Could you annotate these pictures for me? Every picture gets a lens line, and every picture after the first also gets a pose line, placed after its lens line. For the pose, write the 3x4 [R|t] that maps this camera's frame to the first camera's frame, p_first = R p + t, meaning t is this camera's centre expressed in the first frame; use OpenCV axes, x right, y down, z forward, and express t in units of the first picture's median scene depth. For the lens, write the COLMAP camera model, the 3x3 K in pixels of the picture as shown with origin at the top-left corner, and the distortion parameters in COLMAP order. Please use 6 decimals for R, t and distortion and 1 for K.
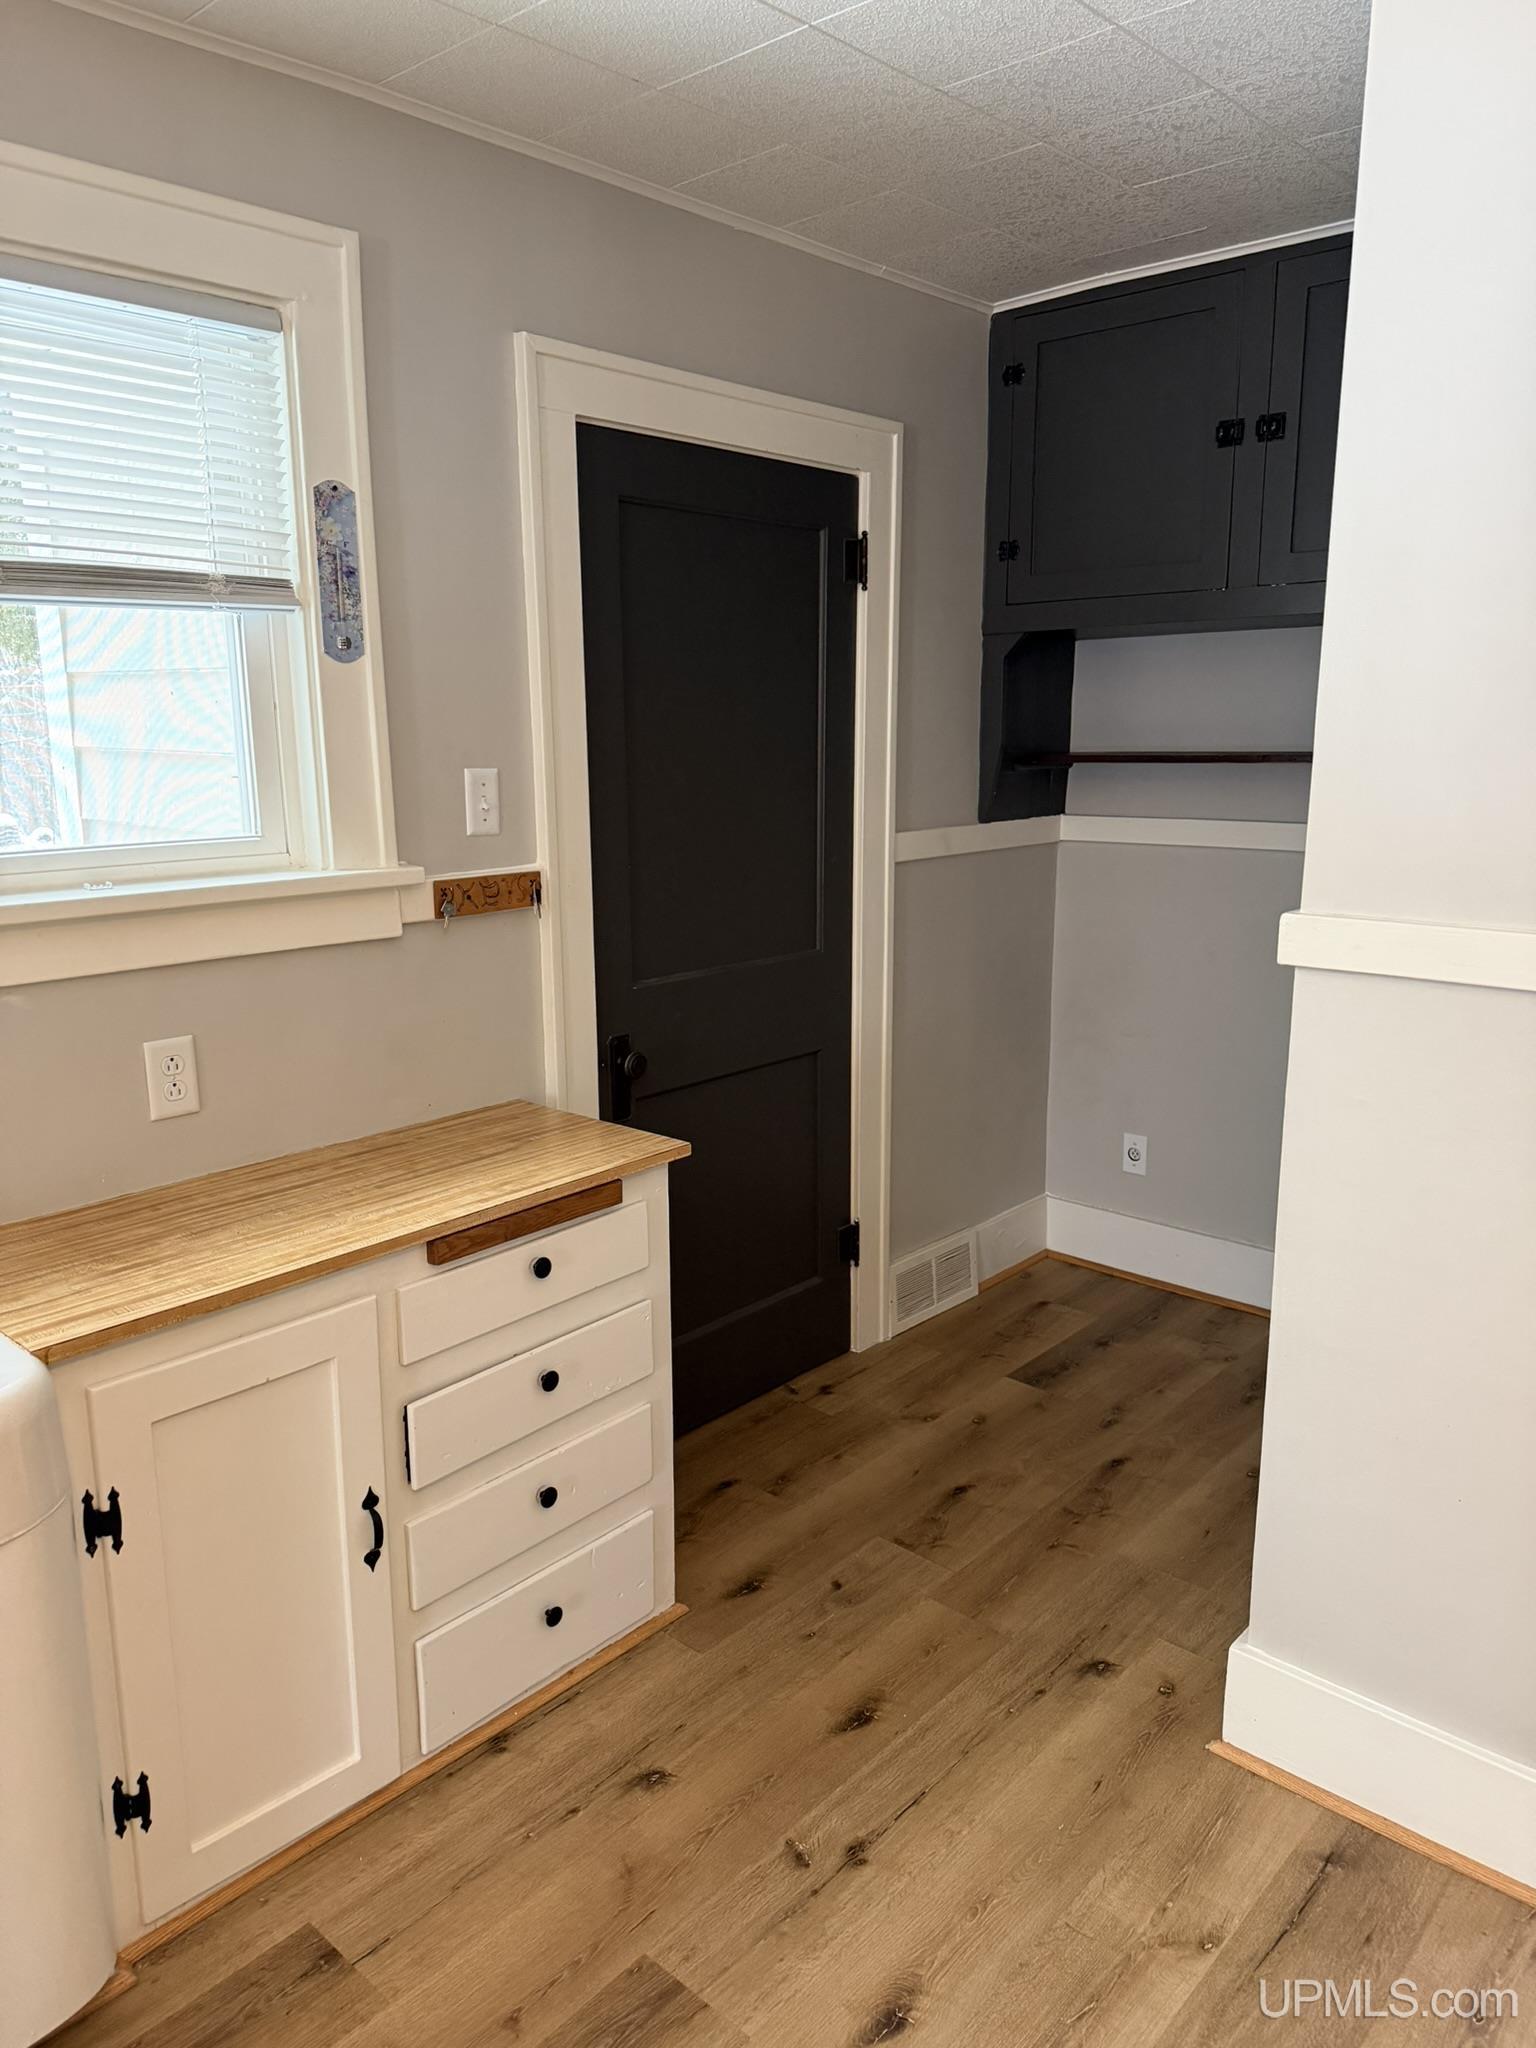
lens RADIAL K [[1426.9, 0, 770.5], [0, 1426.9, 1041.0], [0, 0, 1]] dist [0.005859, -0.010708]
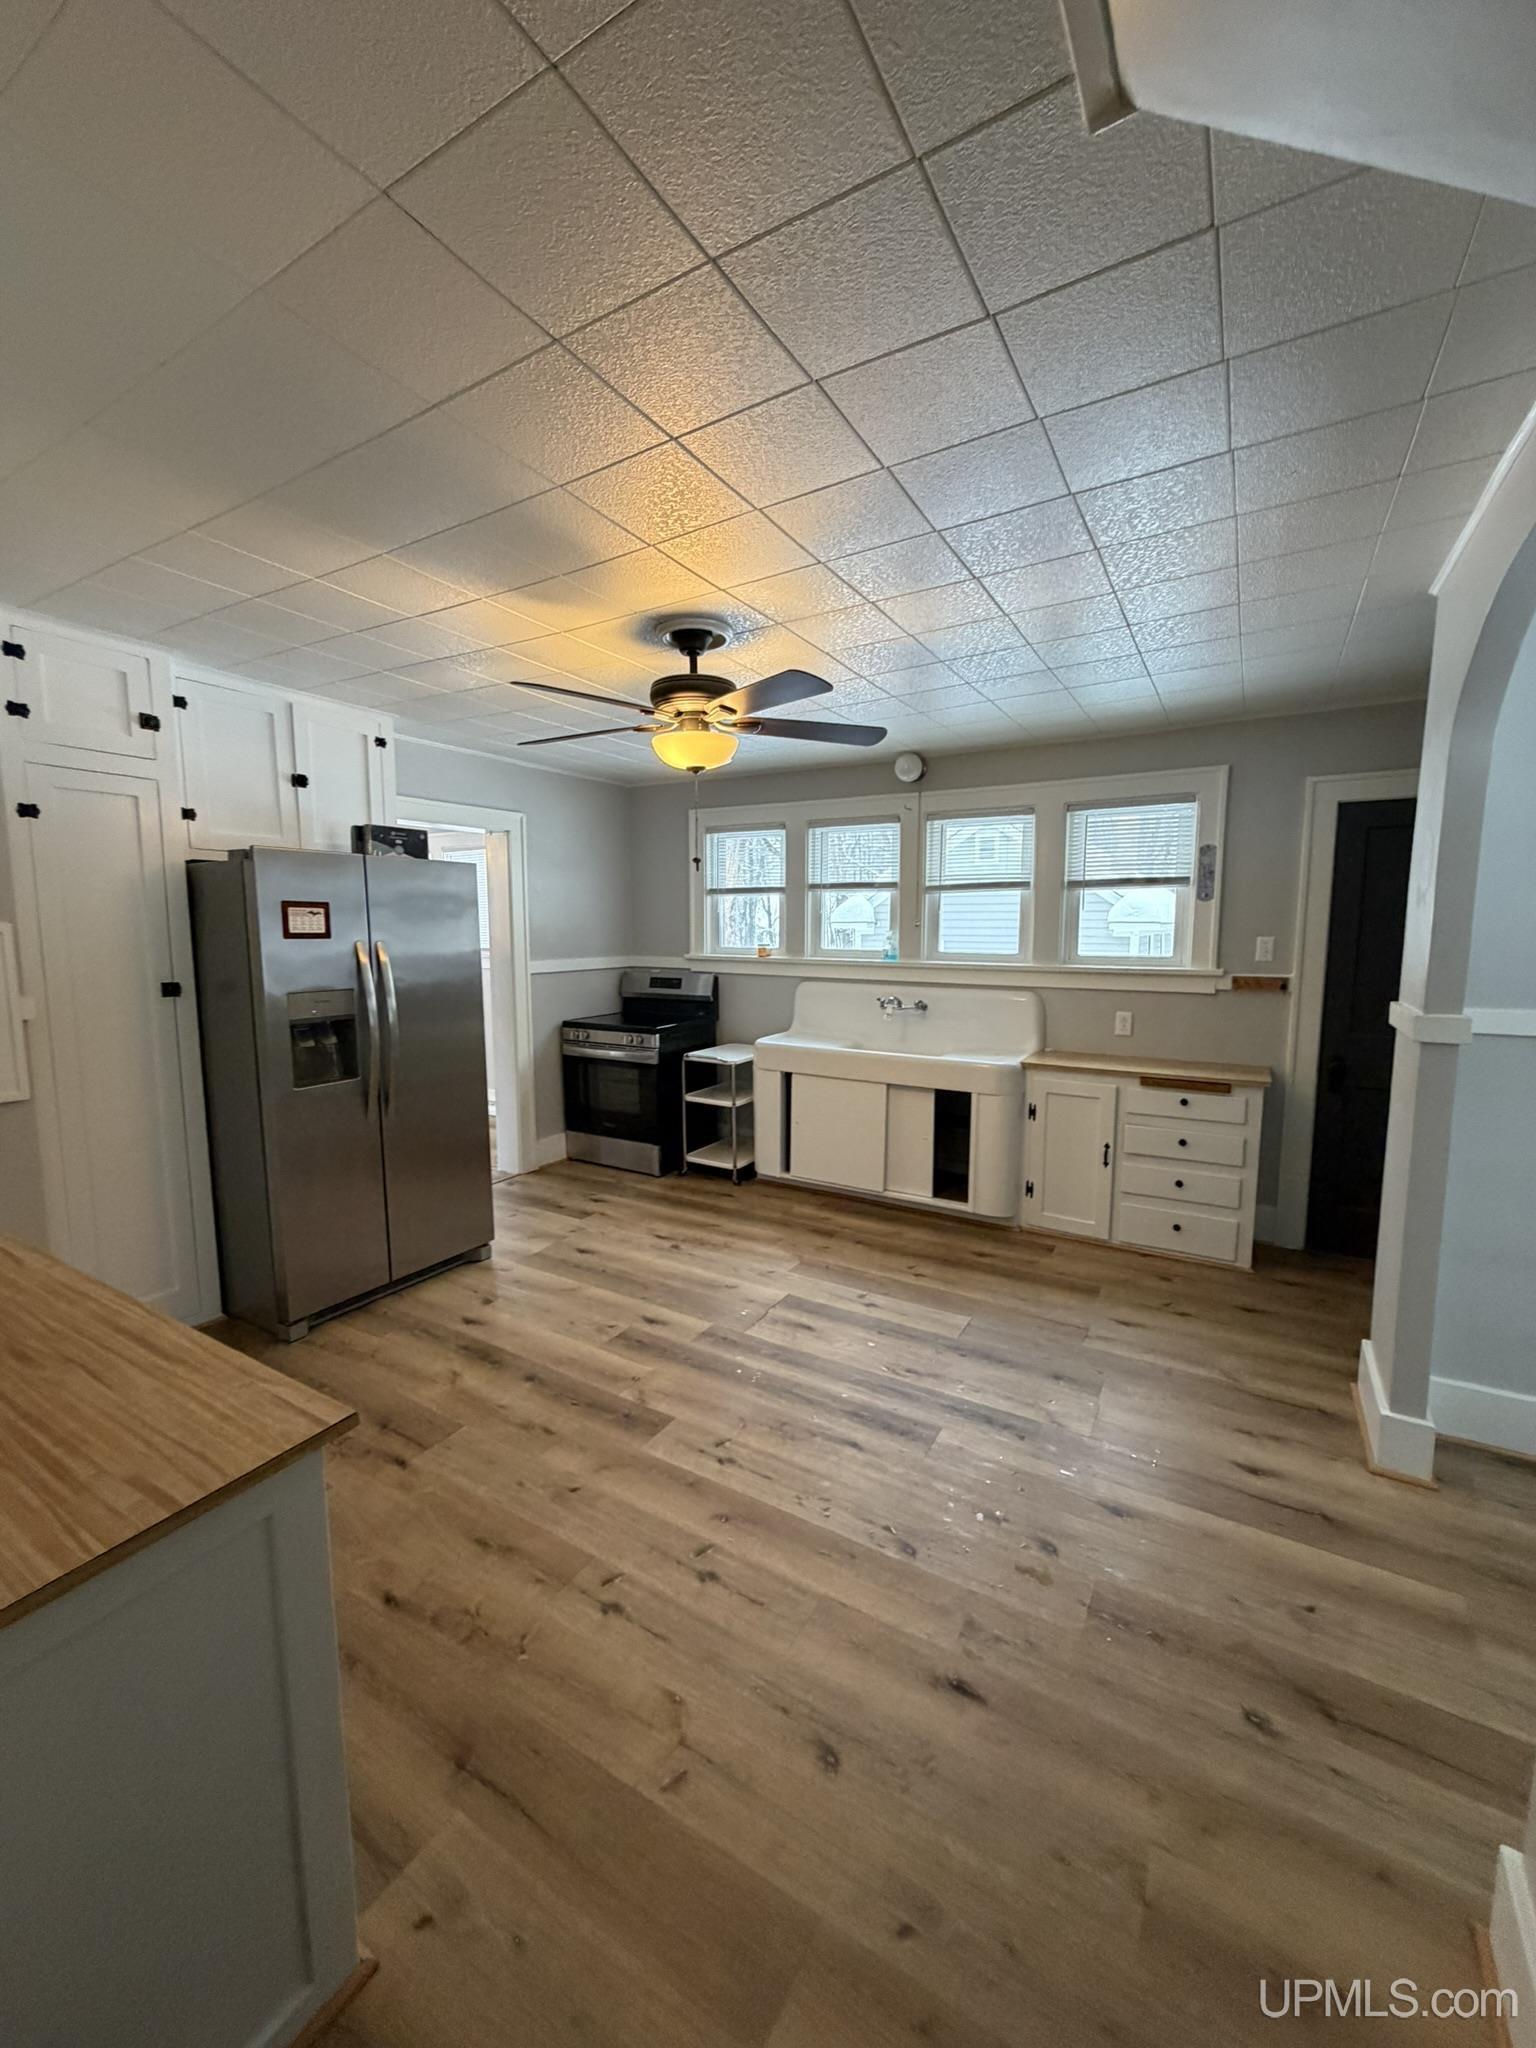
lens RADIAL K [[808.7, 0, 762.4], [0, 808.7, 1021.4], [0, 0, 1]] dist [-0.000122, 0.000000]
pose [[0.193340, 0.122005, -0.973517, 1.318296], [-0.208005, 0.974780, 0.080853, 0.044037], [0.958829, 0.186865, 0.213841, -0.241211]]
